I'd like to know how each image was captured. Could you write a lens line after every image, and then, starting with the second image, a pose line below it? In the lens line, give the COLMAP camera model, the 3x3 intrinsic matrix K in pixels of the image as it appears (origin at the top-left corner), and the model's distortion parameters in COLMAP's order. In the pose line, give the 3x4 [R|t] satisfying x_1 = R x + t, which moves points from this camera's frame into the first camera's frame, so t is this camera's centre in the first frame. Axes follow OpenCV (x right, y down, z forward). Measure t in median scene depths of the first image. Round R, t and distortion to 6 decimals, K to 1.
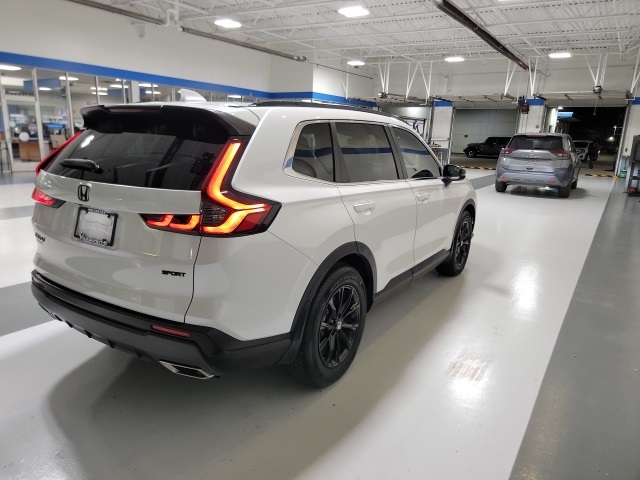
lens RADIAL K [[438.6, 0, 321.7], [0, 438.6, 243.3], [0, 0, 1]] dist [0.054910, -0.044479]
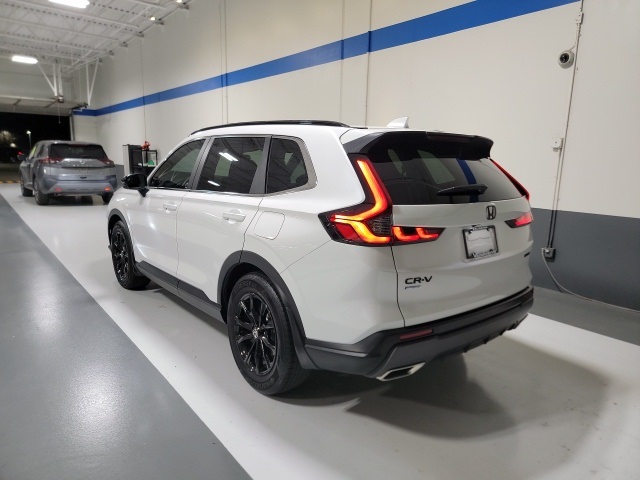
lens RADIAL K [[438.6, 0, 325.4], [0, 438.6, 238.4], [0, 0, 1]] dist [0.054910, -0.044479]
pose [[0.326928, -0.194980, 0.924716, -0.220684], [0.213973, 0.968347, 0.128530, -0.036320], [-0.920507, 0.155844, 0.358301, 0.127012]]
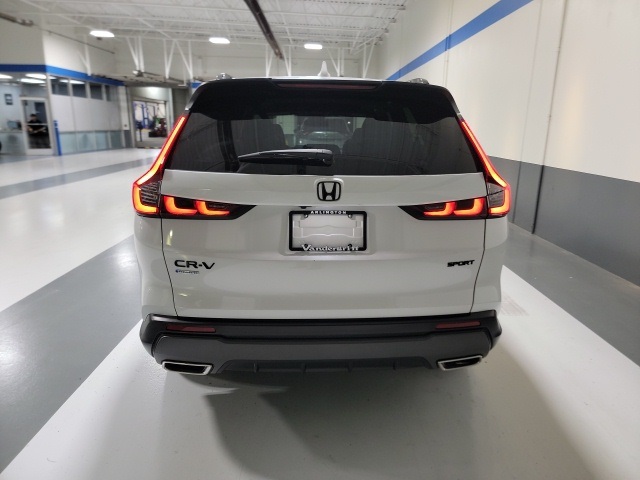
lens RADIAL K [[438.6, 0, 338.2], [0, 438.6, 240.4], [0, 0, 1]] dist [0.054910, -0.044479]
pose [[0.815091, -0.166660, 0.554844, -0.124450], [0.150217, 0.985772, 0.075424, -0.010553], [-0.559519, 0.021869, 0.828529, 0.043175]]
